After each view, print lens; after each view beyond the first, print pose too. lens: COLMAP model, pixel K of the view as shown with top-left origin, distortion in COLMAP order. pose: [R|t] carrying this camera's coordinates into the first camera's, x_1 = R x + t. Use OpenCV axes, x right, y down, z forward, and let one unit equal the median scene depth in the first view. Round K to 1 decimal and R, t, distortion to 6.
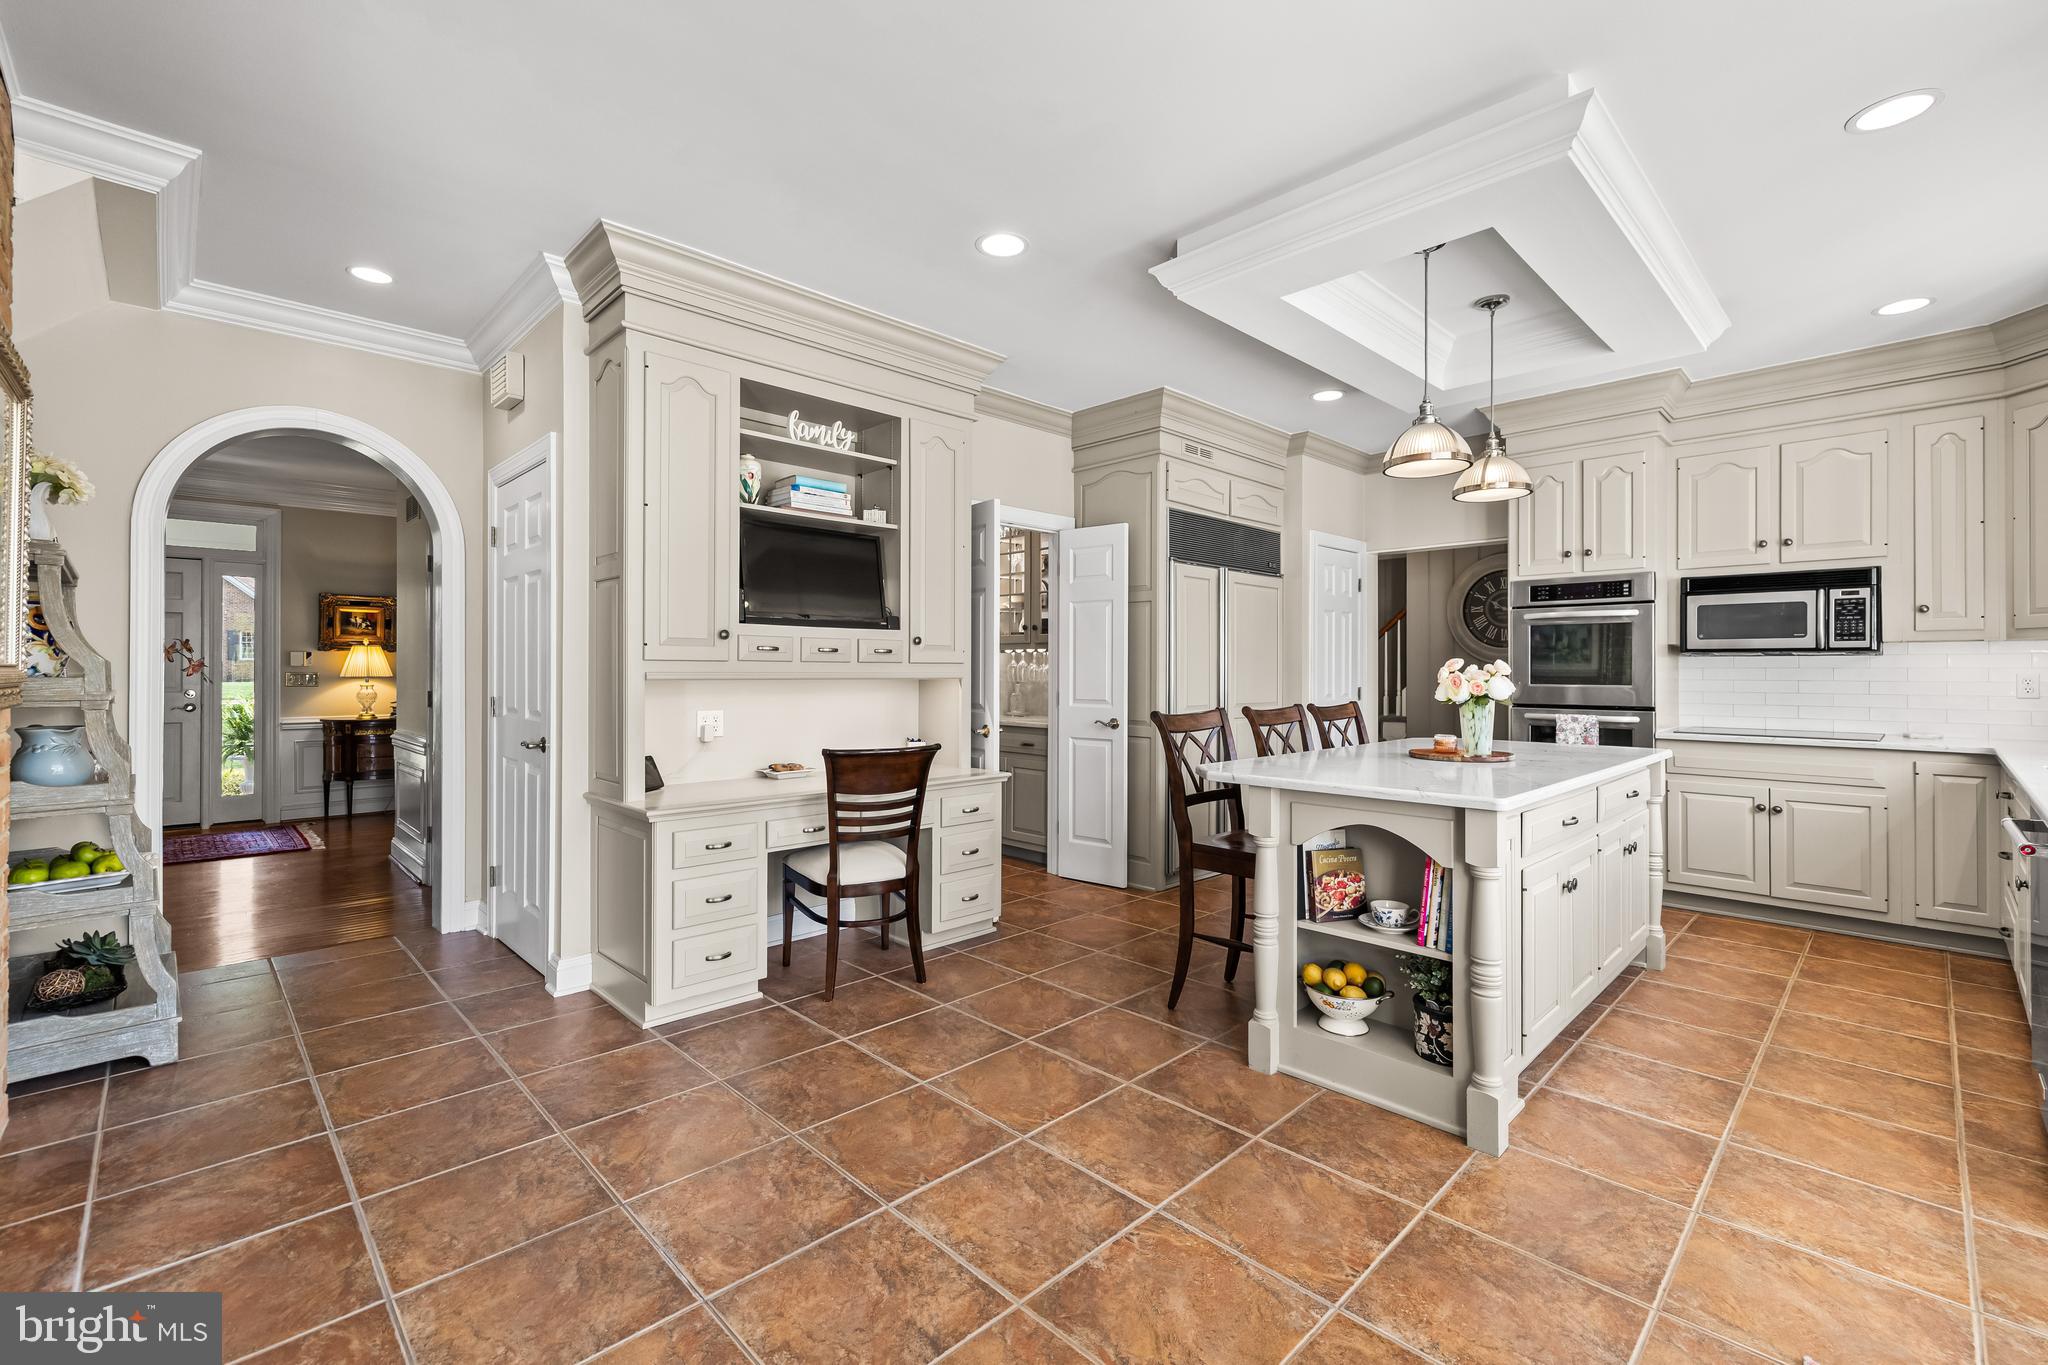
lens RADIAL K [[871.7, 0, 1032.1], [0, 871.7, 672.7], [0, 0, 1]] dist [0.001593, 0.000875]
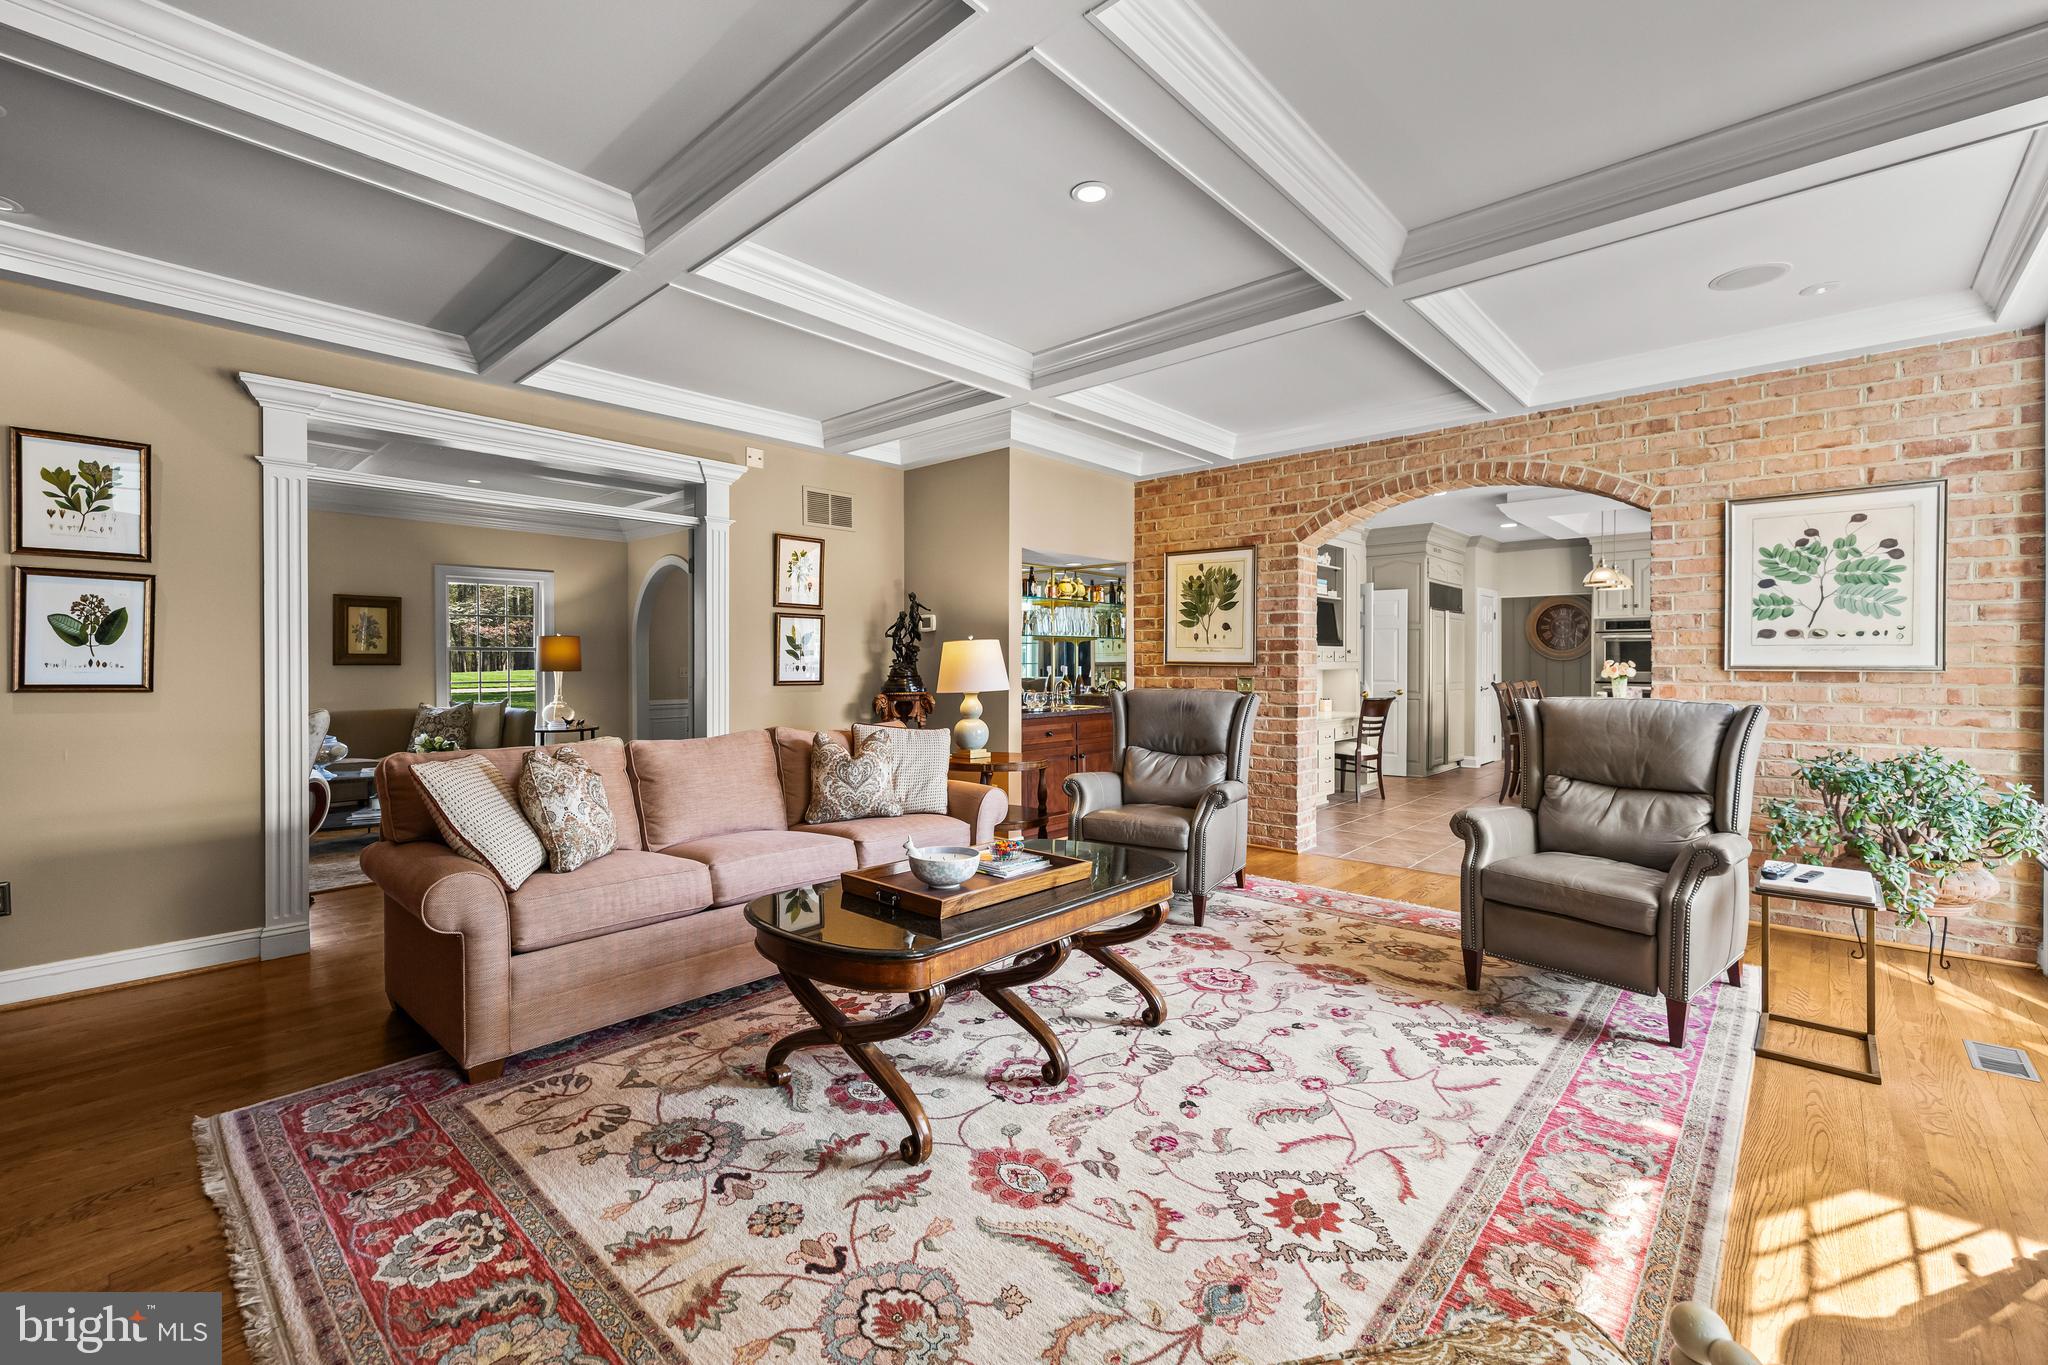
lens RADIAL K [[871.7, 0, 1025.9], [0, 871.7, 673.4], [0, 0, 1]] dist [0.001593, 0.000875]
pose [[0.998181, -0.002213, 0.060240, -1.179669], [0.001650, 0.999955, 0.009393, -0.004882], [-0.060258, -0.009277, 0.998140, -1.224054]]
